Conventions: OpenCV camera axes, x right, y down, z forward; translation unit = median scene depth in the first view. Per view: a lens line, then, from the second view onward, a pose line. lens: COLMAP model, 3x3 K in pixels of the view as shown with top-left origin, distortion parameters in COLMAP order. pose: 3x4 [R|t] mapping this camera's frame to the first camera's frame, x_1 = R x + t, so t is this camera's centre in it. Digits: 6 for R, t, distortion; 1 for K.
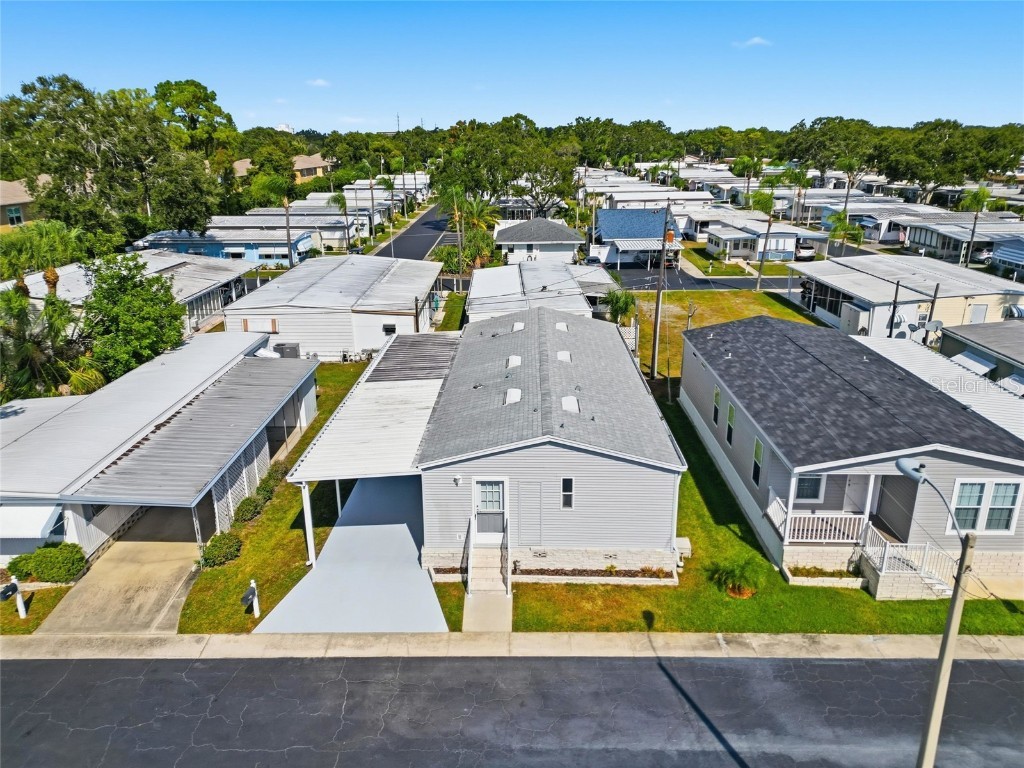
lens RADIAL K [[725.5, 0, 509.6], [0, 725.5, 358.2], [0, 0, 1]] dist [0.051071, -0.001194]
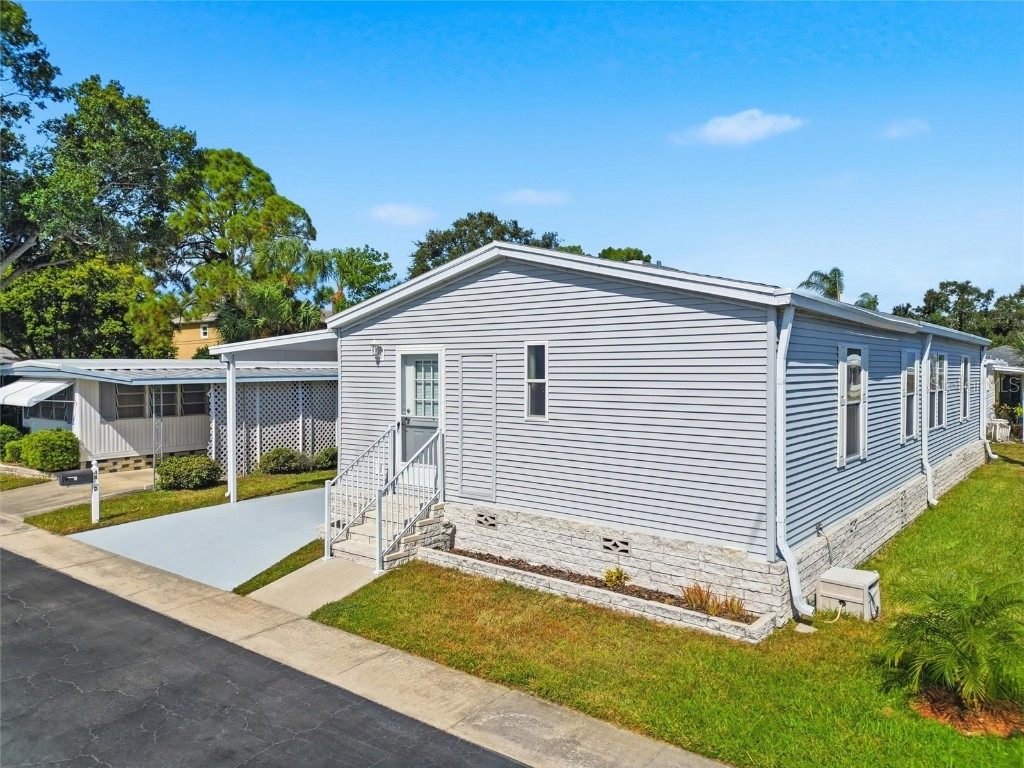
lens RADIAL K [[708.4, 0, 510.5], [0, 708.4, 389.4], [0, 0, 1]] dist [0.088914, -0.086220]
pose [[0.794944, 0.024136, -0.606203, 0.336417], [-0.179253, 0.963942, -0.196685, 0.280819], [0.579597, 0.265017, 0.770606, 0.644244]]
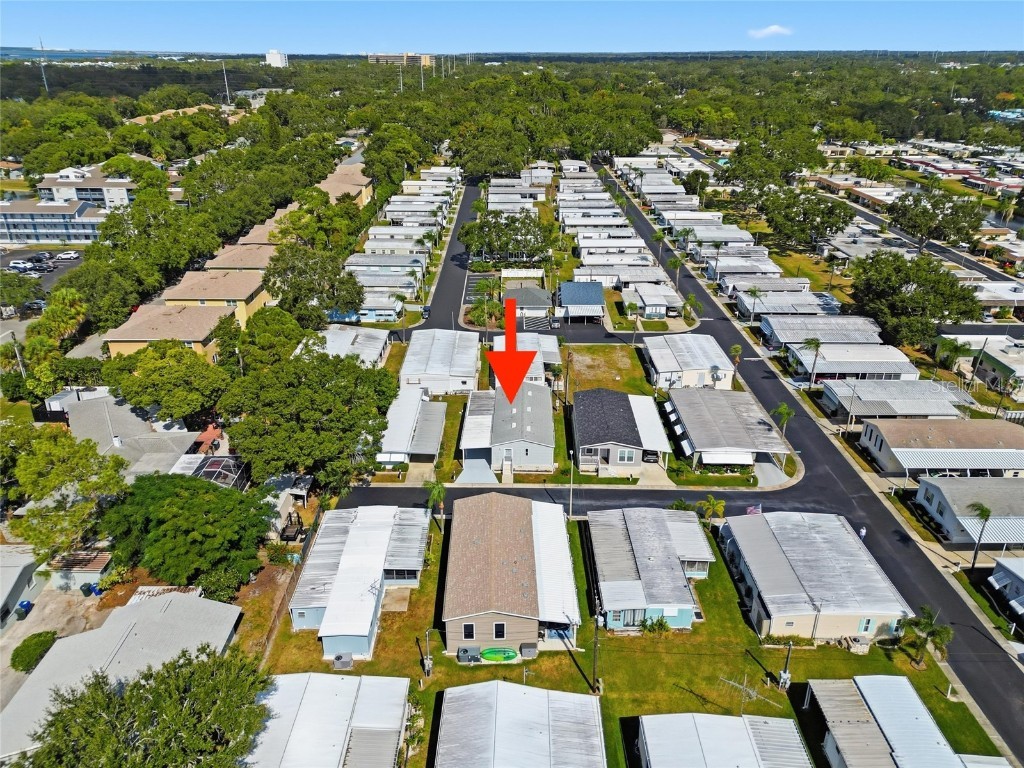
lens RADIAL K [[708.4, 0, 510.5], [0, 708.4, 389.4], [0, 0, 1]] dist [0.088914, -0.086220]
pose [[0.999909, 0.010180, 0.008796, -0.052673], [-0.011252, 0.991202, 0.131879, -0.706381], [-0.007376, -0.131966, 0.991227, -2.975662]]
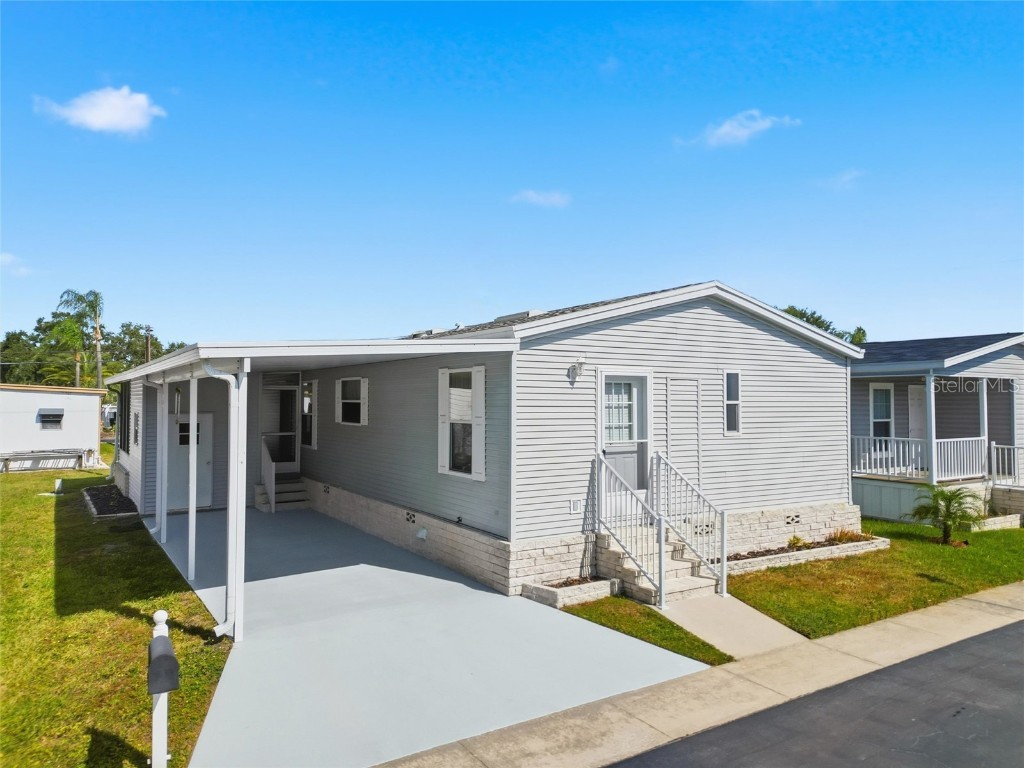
lens RADIAL K [[708.4, 0, 510.5], [0, 708.4, 389.4], [0, 0, 1]] dist [0.088914, -0.086220]
pose [[0.833148, 0.018671, 0.552734, -0.364462], [0.151155, 0.953690, -0.260054, 0.291894], [-0.531992, 0.300212, 0.791743, 0.650659]]
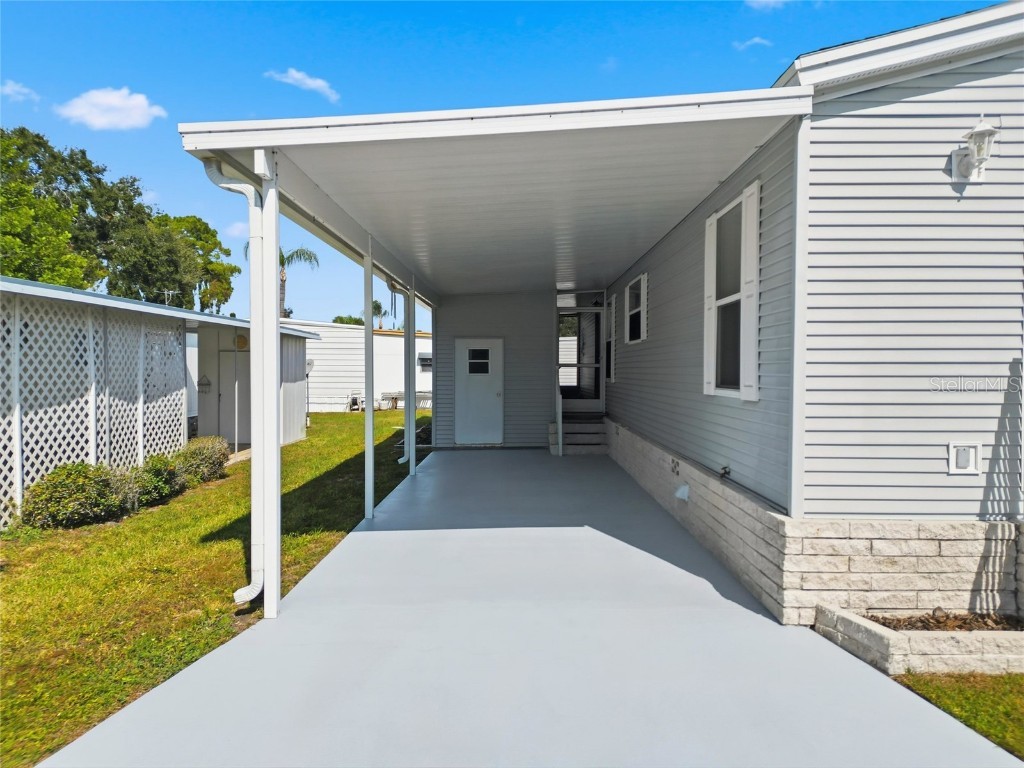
lens RADIAL K [[708.4, 0, 510.5], [0, 708.4, 389.4], [0, 0, 1]] dist [0.088914, -0.086220]
pose [[0.999838, 0.008972, 0.015630, -0.208519], [-0.004570, 0.965156, -0.261637, 0.287618], [-0.017433, 0.261523, 0.965040, 0.807924]]
